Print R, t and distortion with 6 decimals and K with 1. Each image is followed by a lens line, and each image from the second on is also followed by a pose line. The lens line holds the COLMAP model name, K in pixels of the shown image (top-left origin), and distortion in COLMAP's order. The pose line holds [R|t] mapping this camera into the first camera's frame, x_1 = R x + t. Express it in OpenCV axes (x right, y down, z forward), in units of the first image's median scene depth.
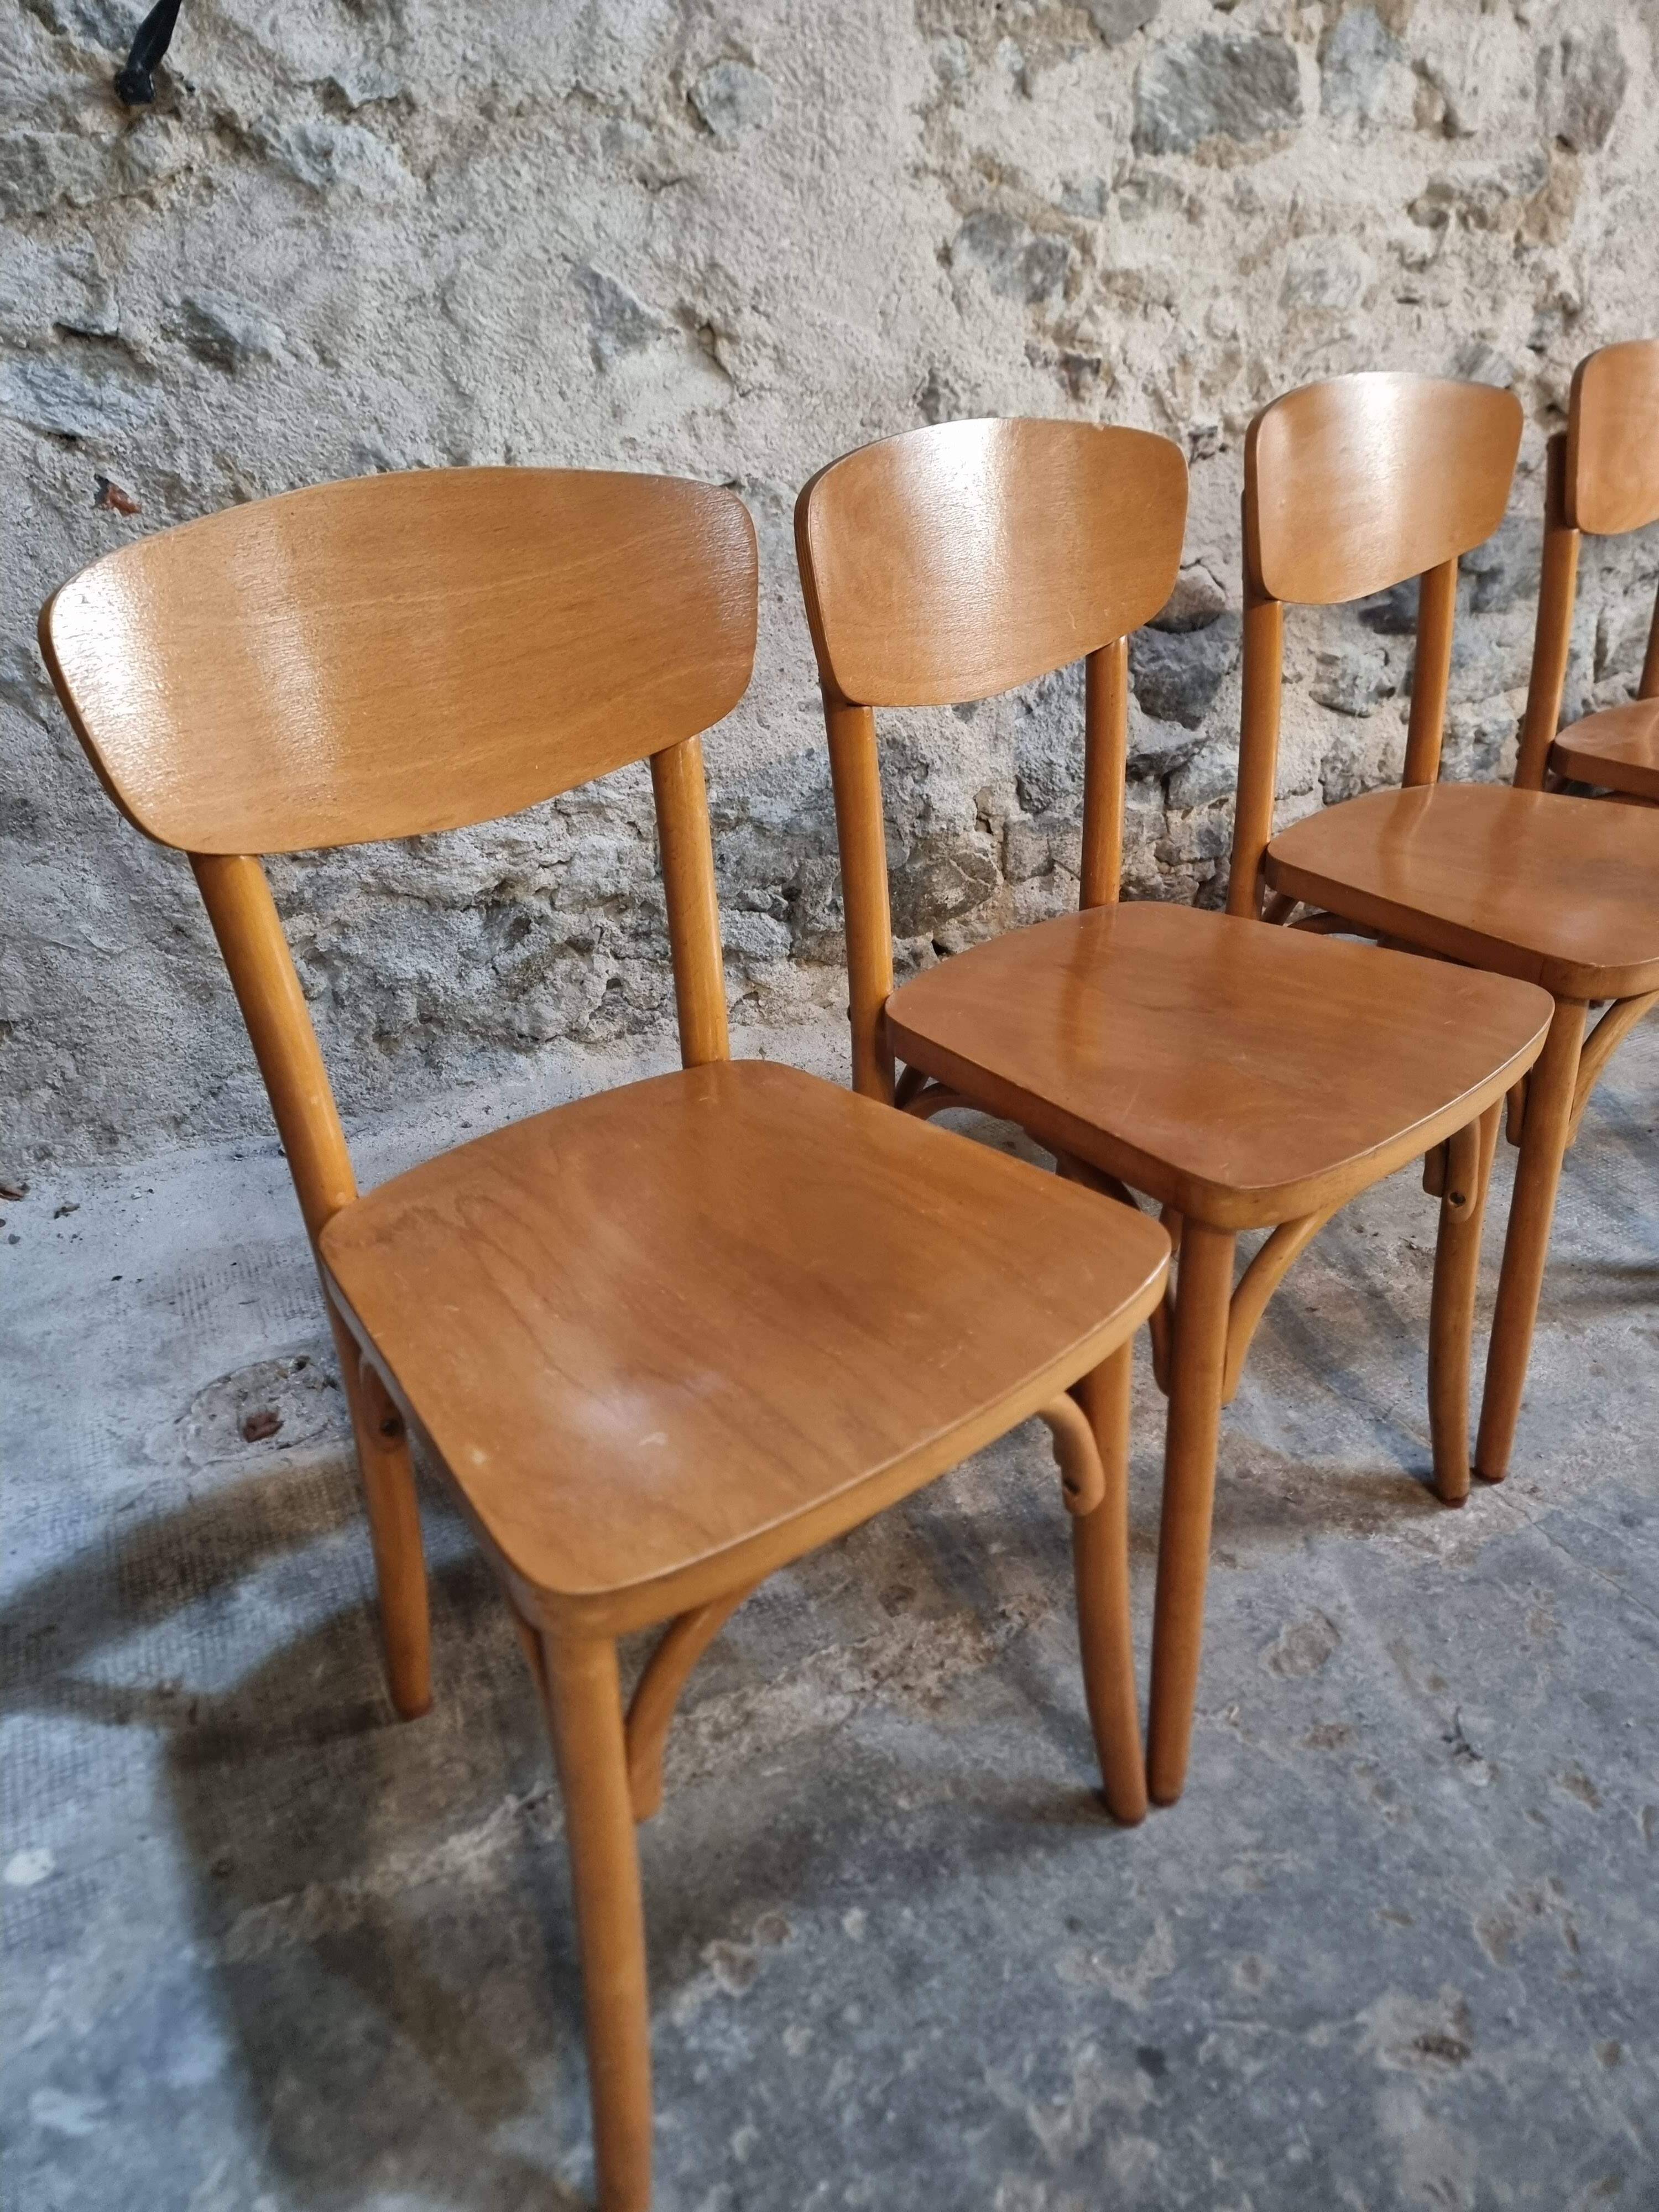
lens RADIAL K [[1535.3, 0, 820.0], [0, 1535.3, 1110.1], [0, 0, 1]] dist [0.081589, -0.083339]
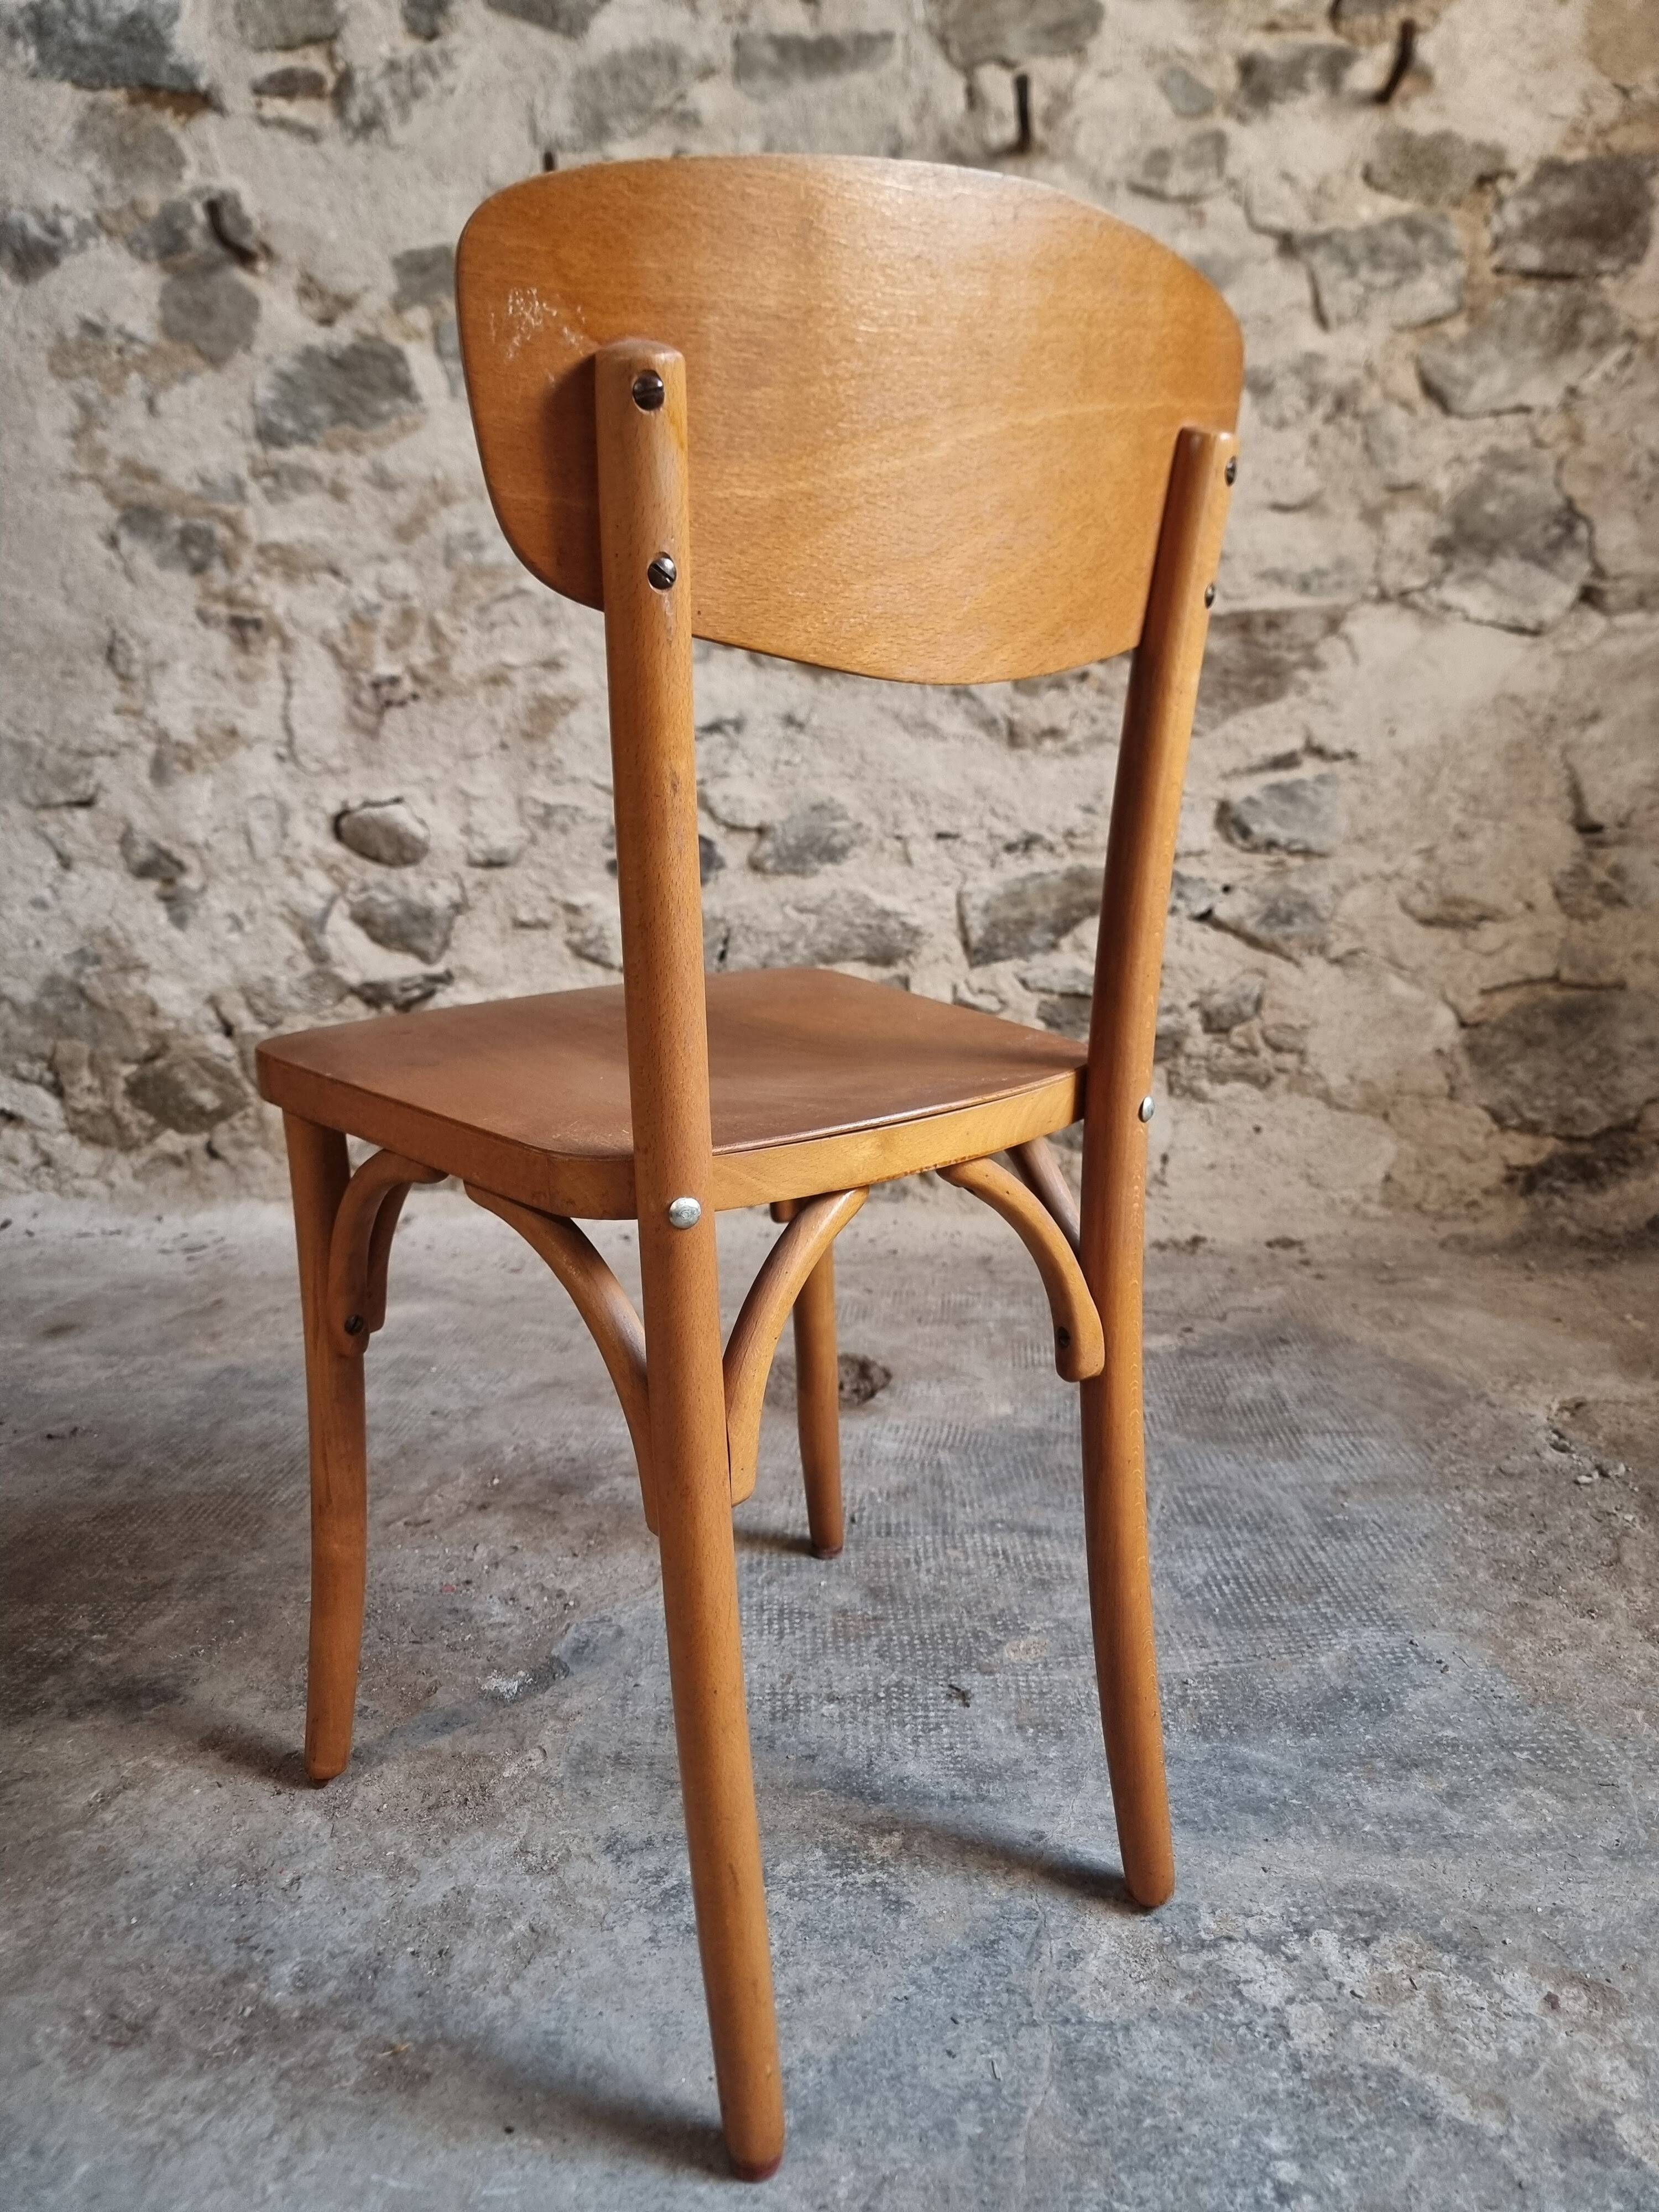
lens RADIAL K [[1557.0, 0, 830.9], [0, 1557.0, 1102.3], [0, 0, 1]] dist [0.059226, -0.063813]
pose [[0.835591, 0.093697, -0.541303, 1.174090], [-0.233580, 0.952438, -0.195707, -0.031804], [0.497220, 0.289969, 0.817735, 0.397230]]
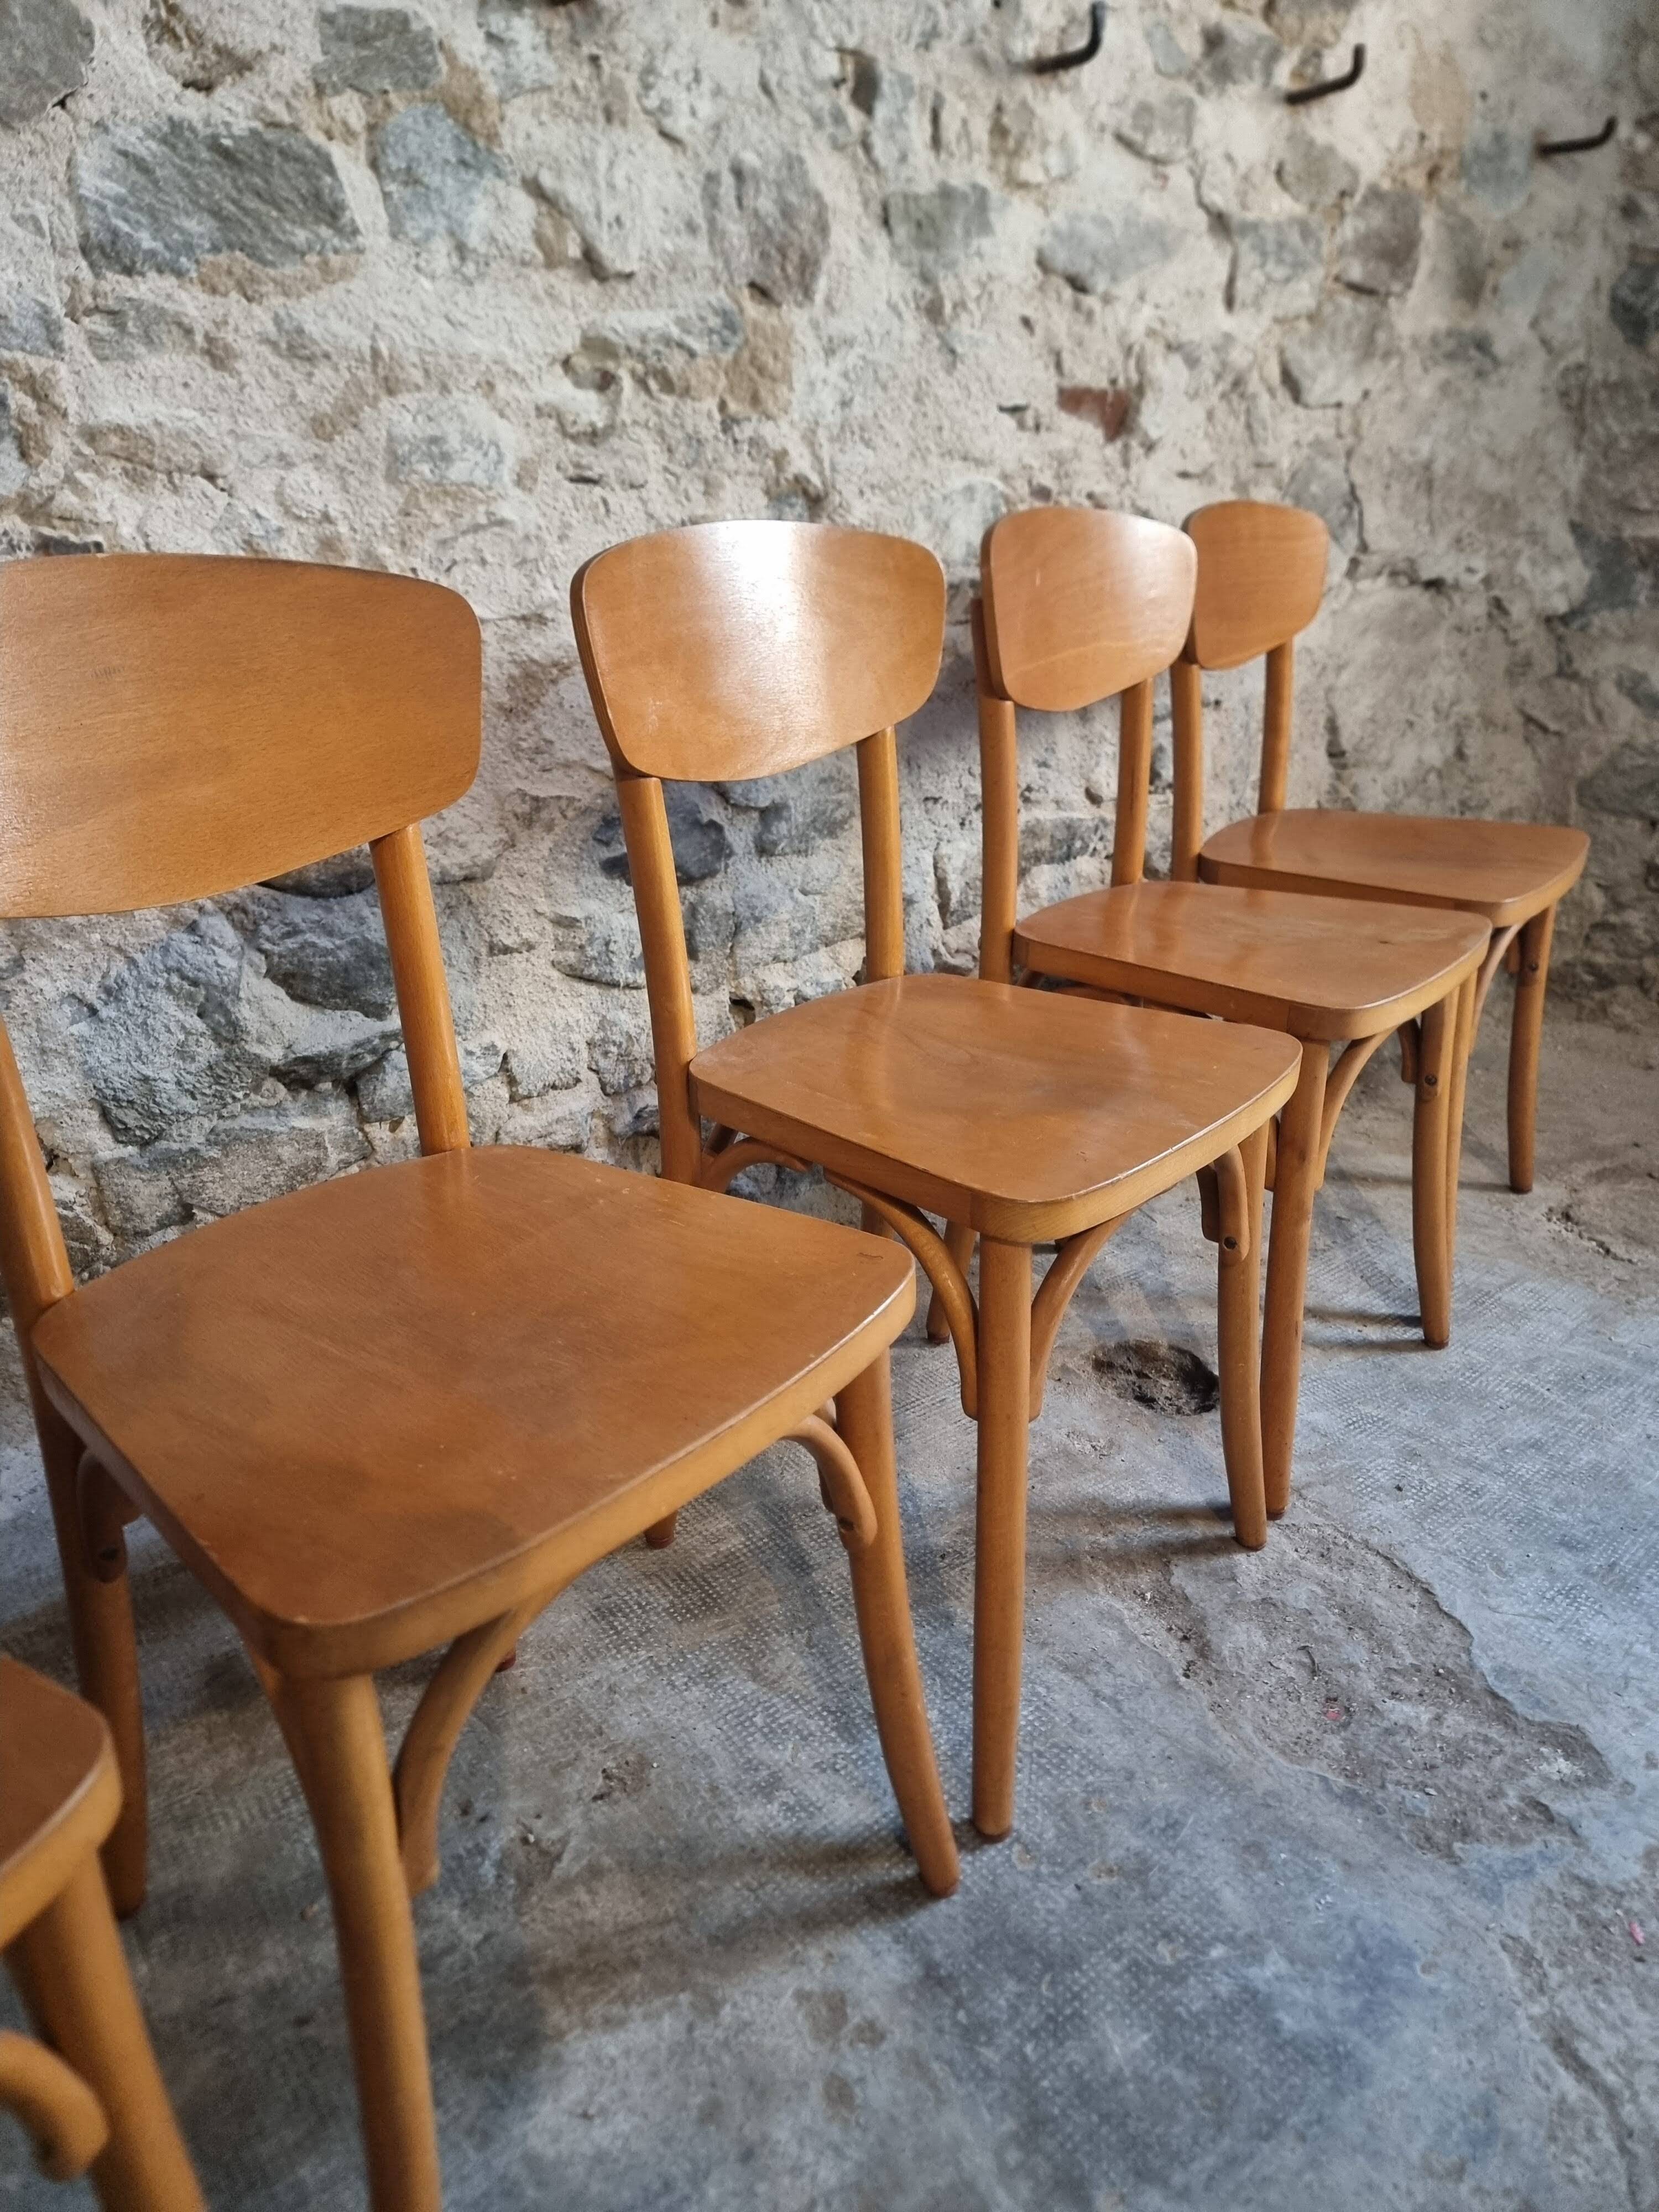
lens RADIAL K [[1563.2, 0, 812.9], [0, 1563.2, 1110.7], [0, 0, 1]] dist [0.062423, -0.061961]
pose [[0.984768, -0.057914, 0.163945, 0.374288], [0.076730, 0.990869, -0.110869, -0.119970], [-0.156027, 0.121760, 0.980219, 0.273016]]
